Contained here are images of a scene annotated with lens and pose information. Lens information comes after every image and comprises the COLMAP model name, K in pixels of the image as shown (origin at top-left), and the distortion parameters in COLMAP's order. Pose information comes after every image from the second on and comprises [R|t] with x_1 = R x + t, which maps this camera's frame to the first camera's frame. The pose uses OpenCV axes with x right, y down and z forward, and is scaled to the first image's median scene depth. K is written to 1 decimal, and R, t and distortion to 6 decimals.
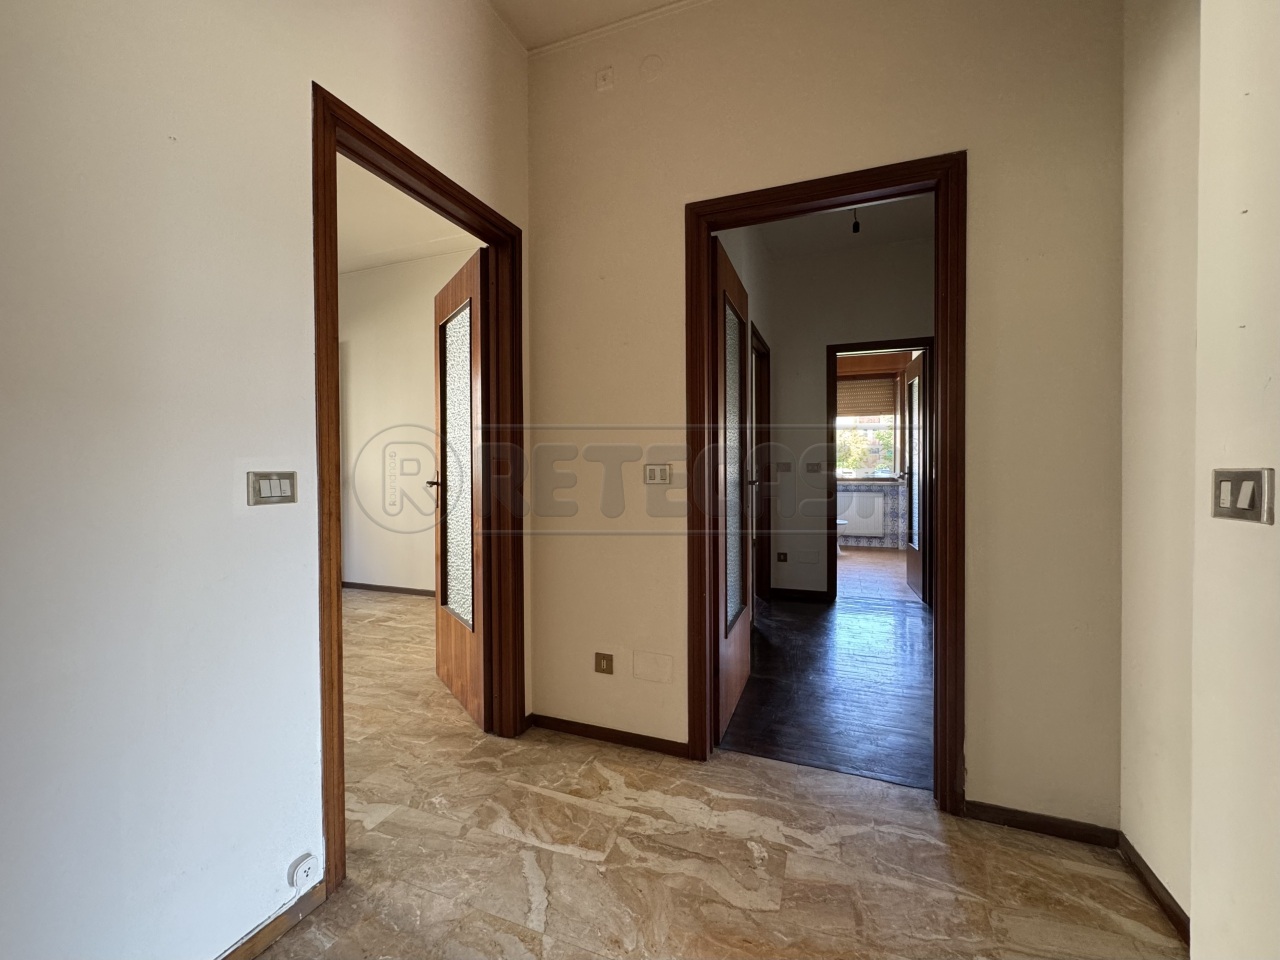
lens RADIAL K [[518.0, 0, 643.1], [0, 518.0, 471.9], [0, 0, 1]] dist [0.000330, 0.000159]
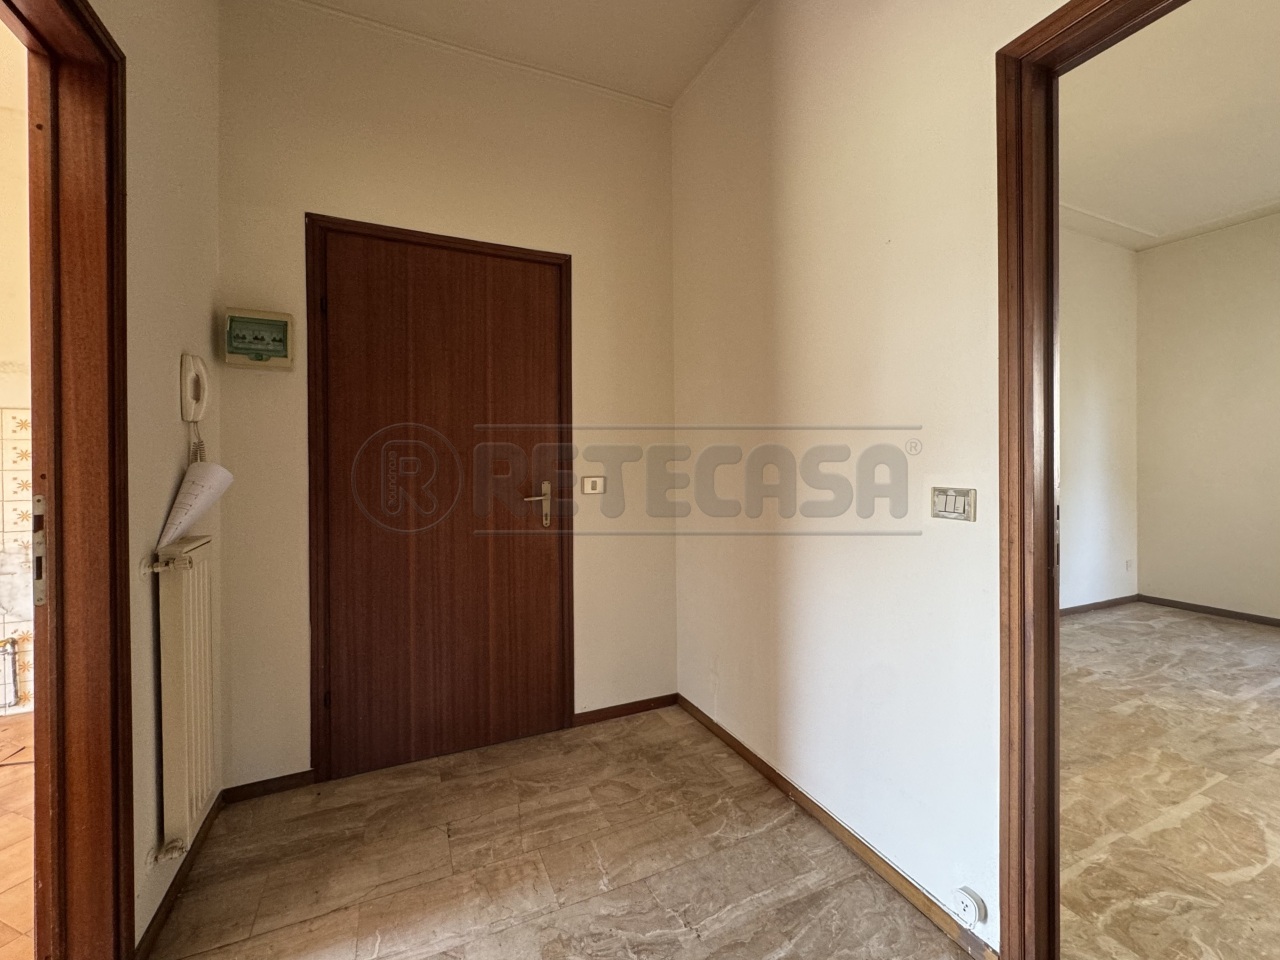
lens RADIAL K [[528.2, 0, 636.0], [0, 528.2, 461.8], [0, 0, 1]] dist [-0.001892, -0.000576]
pose [[-0.706474, 0.010647, -0.707659, 0.329001], [-0.000477, 0.999879, 0.015520, -0.046804], [0.707739, 0.011302, -0.706384, 0.884810]]
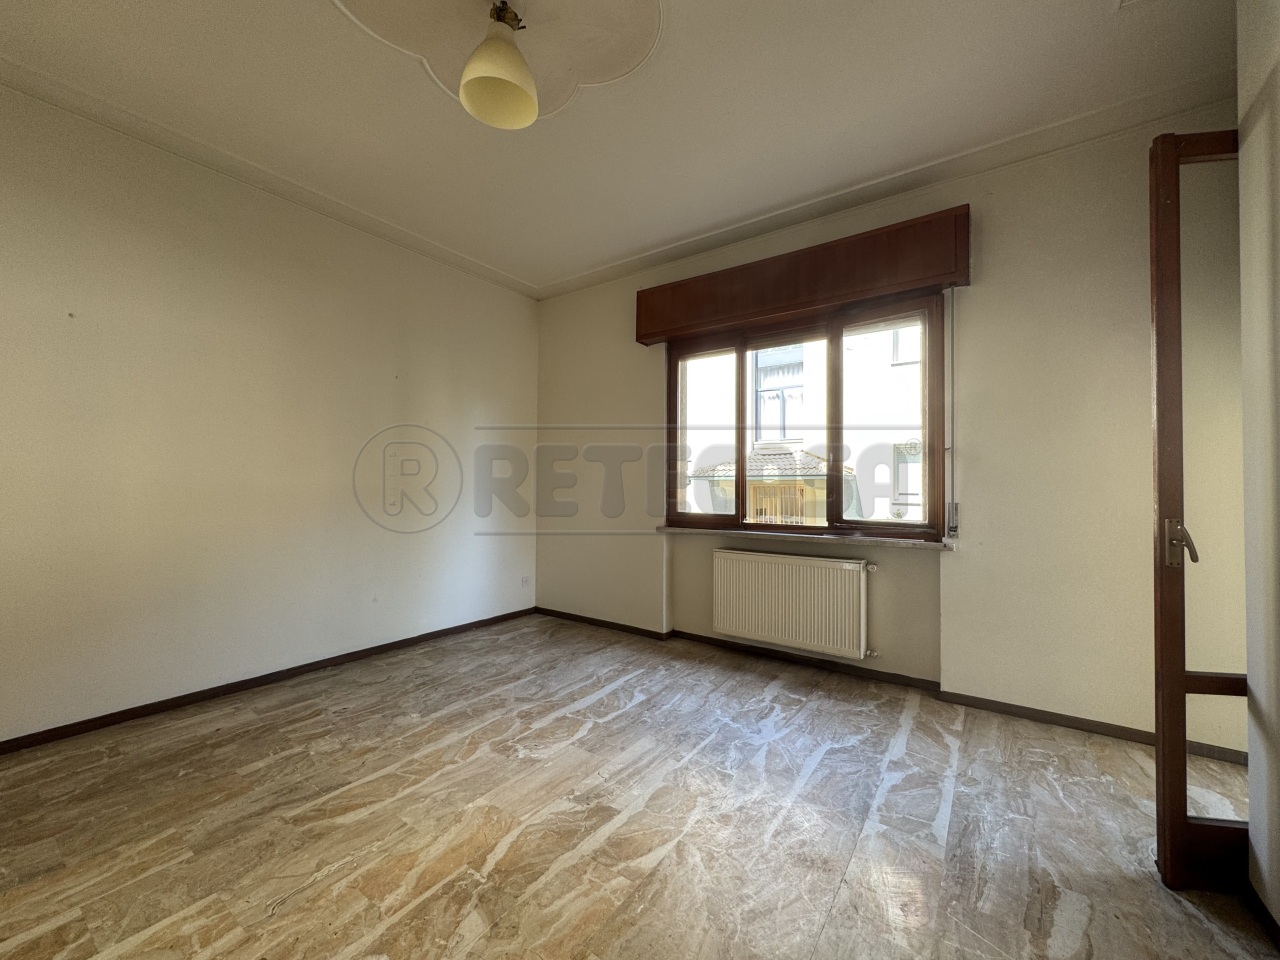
lens RADIAL K [[508.8, 0, 640.3], [0, 508.8, 477.3], [0, 0, 1]] dist [-0.001060, 0.000597]
pose [[-0.246852, -0.013116, -0.968964, -0.618816], [-0.020580, 0.999754, -0.008290, -0.050245], [0.968835, 0.017895, -0.247062, 1.954991]]
